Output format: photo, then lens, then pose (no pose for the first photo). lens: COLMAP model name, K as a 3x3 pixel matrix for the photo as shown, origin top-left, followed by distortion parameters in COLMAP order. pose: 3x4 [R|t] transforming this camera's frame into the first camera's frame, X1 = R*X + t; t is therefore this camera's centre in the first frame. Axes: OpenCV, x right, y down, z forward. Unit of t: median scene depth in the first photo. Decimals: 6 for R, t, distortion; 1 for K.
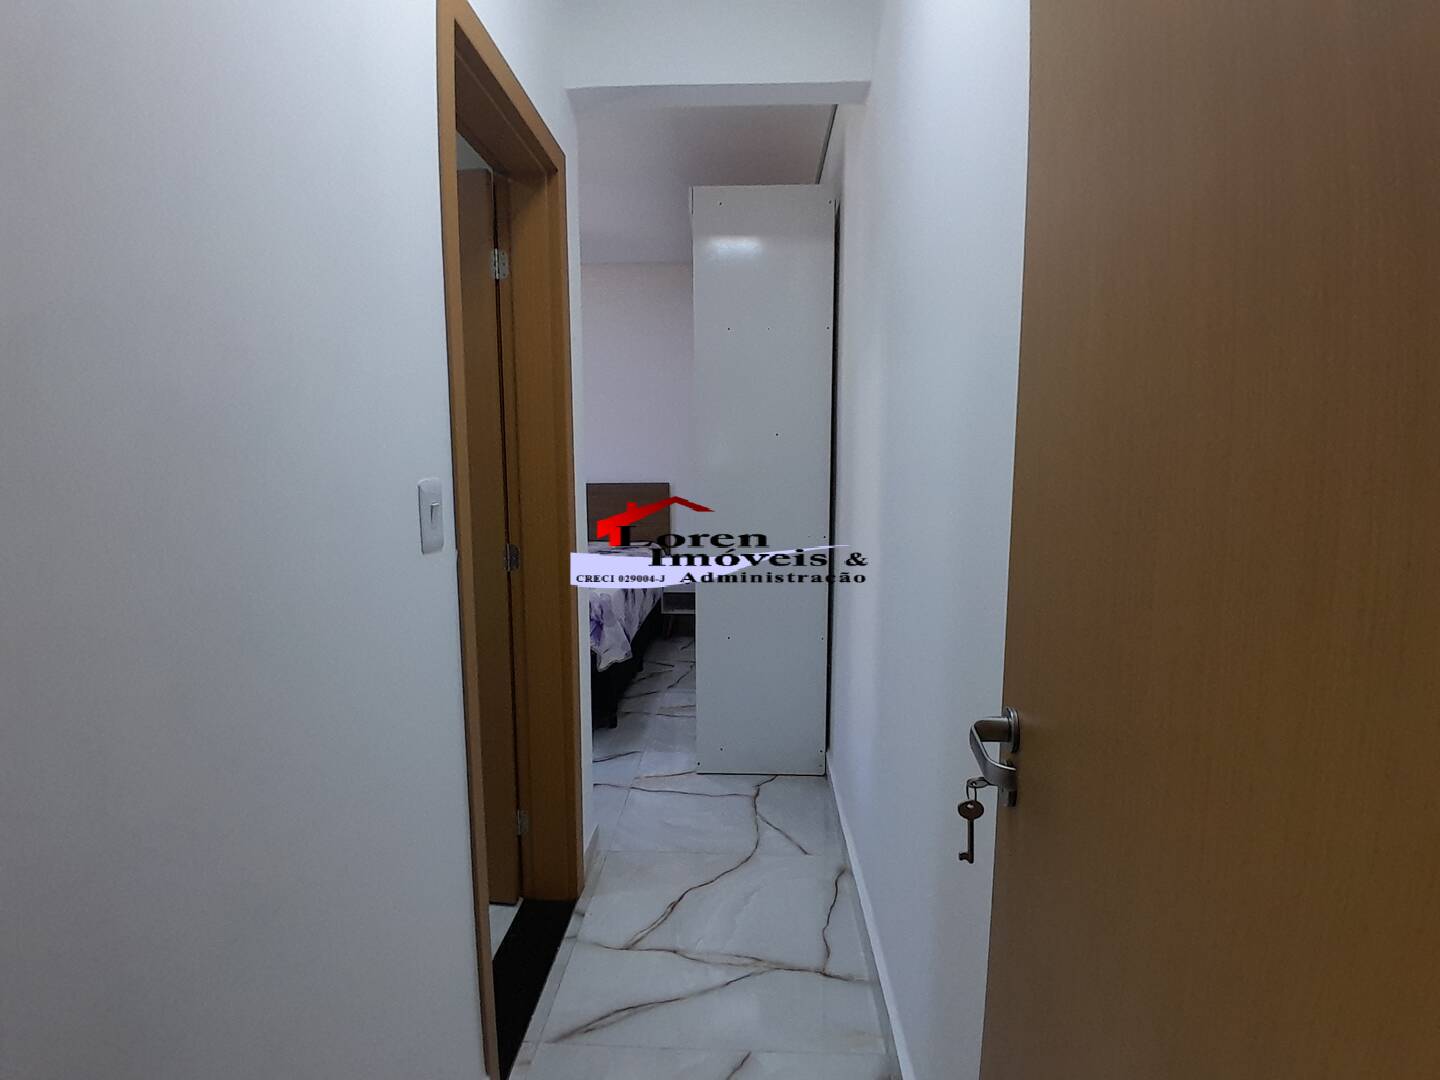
lens RADIAL K [[716.0, 0, 718.2], [0, 716.0, 538.6], [0, 0, 1]] dist [-0.000185, -0.000006]
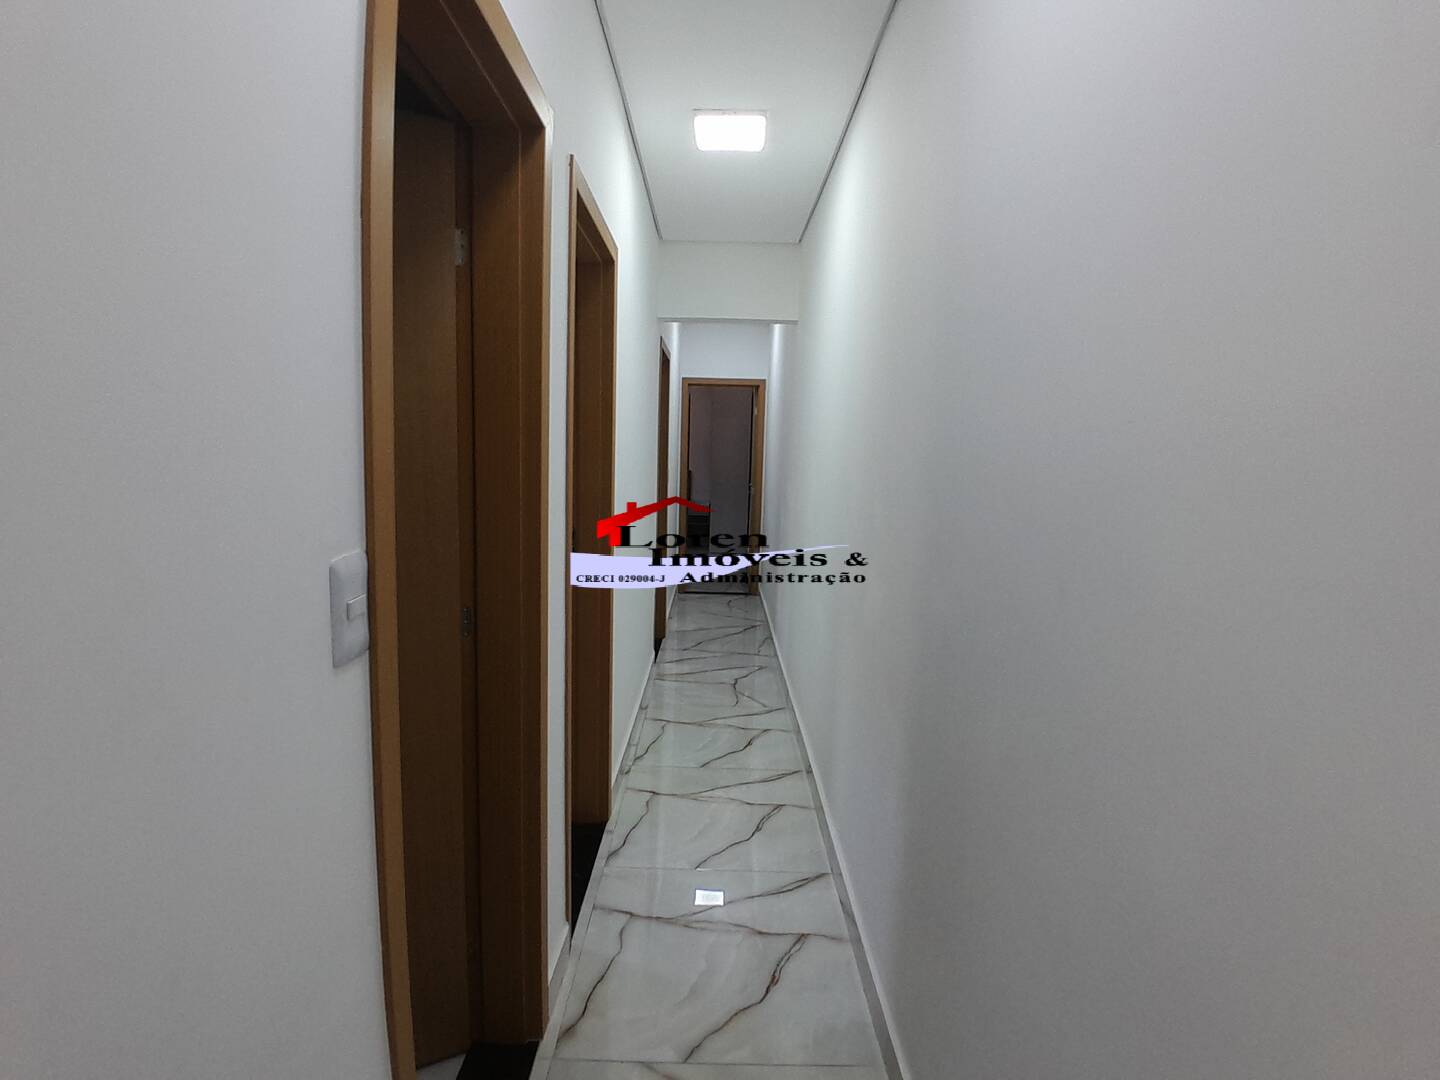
lens RADIAL K [[716.0, 0, 718.7], [0, 716.0, 539.6], [0, 0, 1]] dist [-0.000185, -0.000006]
pose [[-0.999195, -0.026177, -0.030394, 0.053594], [-0.032669, 0.970732, 0.237932, -0.269351], [0.023276, 0.238733, -0.970806, 1.927526]]
